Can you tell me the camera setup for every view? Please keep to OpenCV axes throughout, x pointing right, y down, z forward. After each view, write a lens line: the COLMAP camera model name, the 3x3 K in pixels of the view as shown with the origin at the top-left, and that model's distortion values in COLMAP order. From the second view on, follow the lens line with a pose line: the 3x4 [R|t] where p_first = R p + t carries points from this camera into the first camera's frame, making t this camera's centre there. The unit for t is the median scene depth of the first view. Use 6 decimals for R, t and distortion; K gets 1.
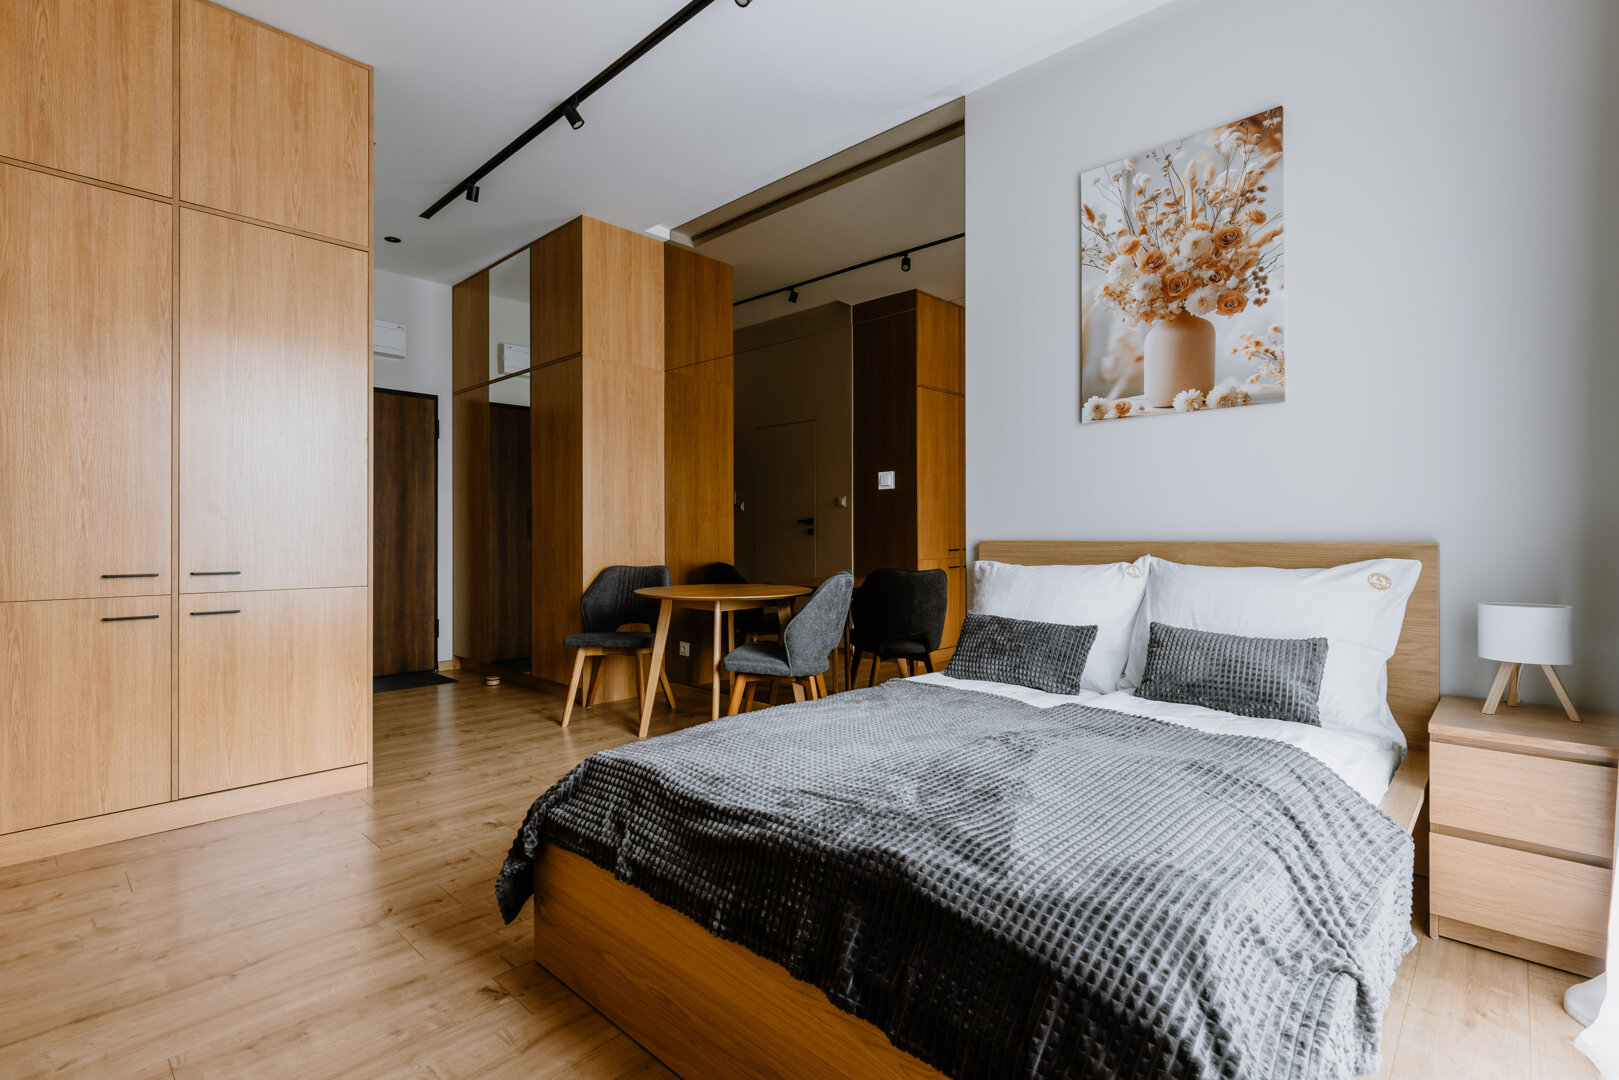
lens RADIAL K [[666.2, 0, 805.8], [0, 666.2, 551.2], [0, 0, 1]] dist [-0.010702, 0.002908]
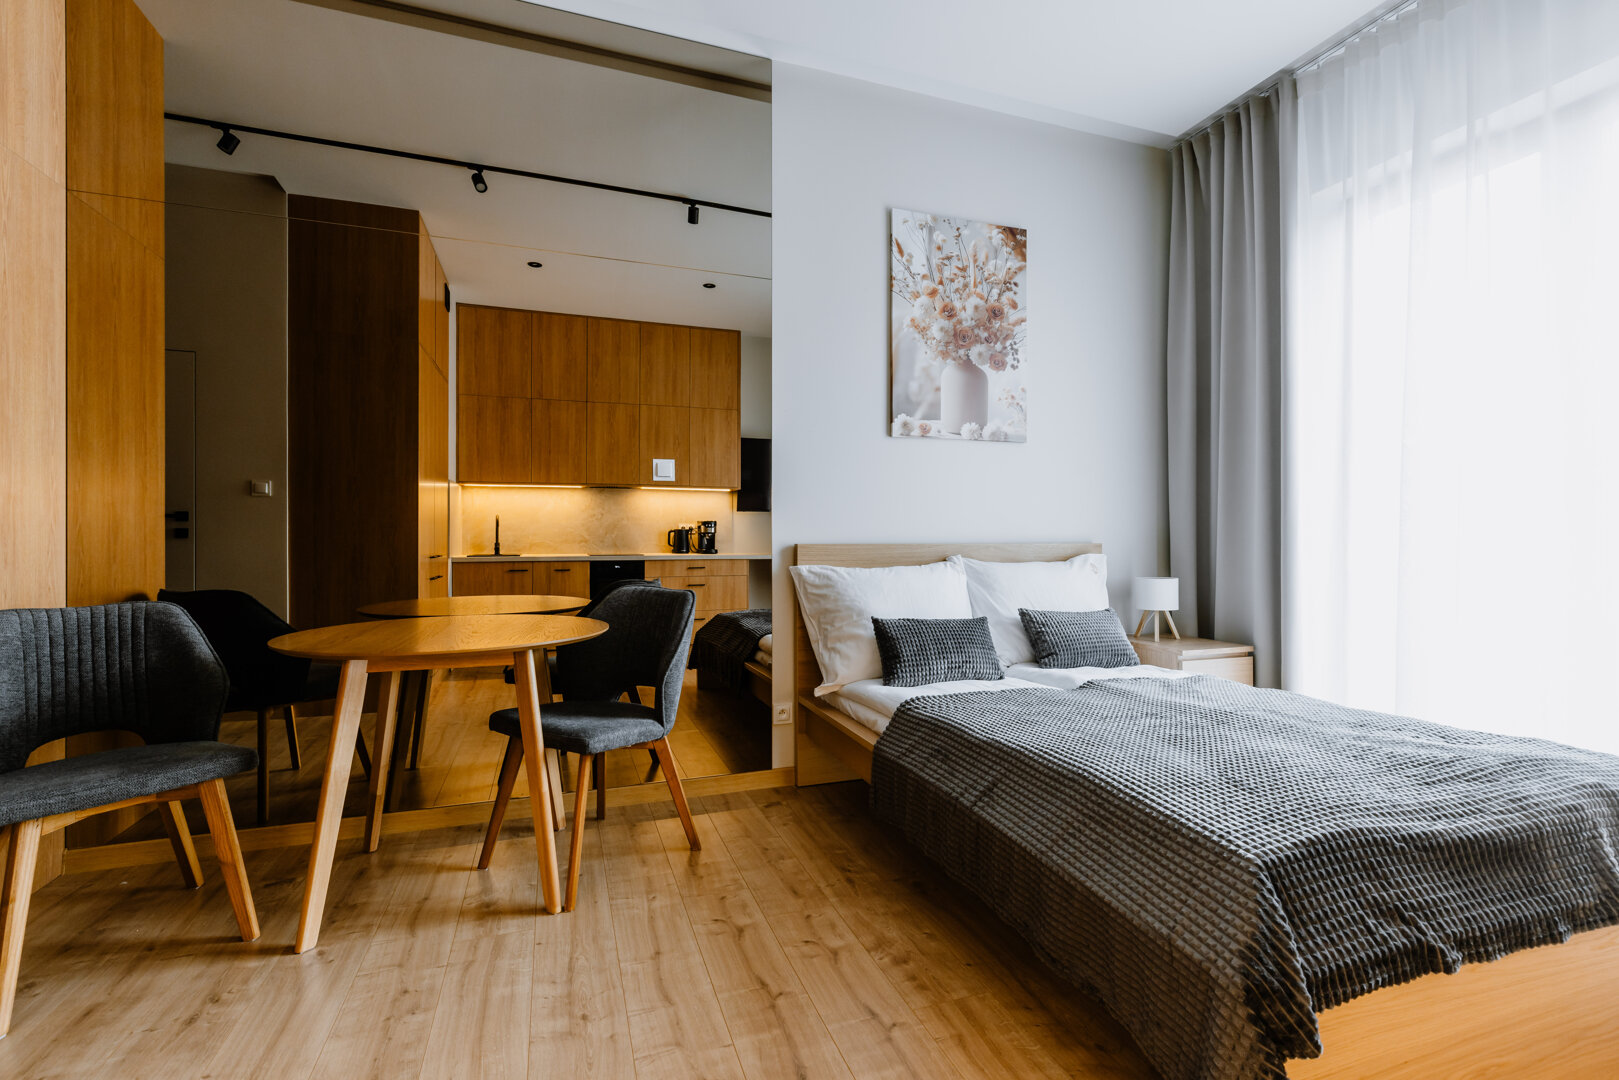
lens RADIAL K [[684.9, 0, 808.8], [0, 684.9, 548.9], [0, 0, 1]] dist [0.002686, 0.000252]
pose [[0.523632, -0.009655, 0.851890, -0.661437], [0.021018, 0.999778, -0.001588, -0.009402], [-0.851685, 0.018736, 0.523718, 0.568720]]
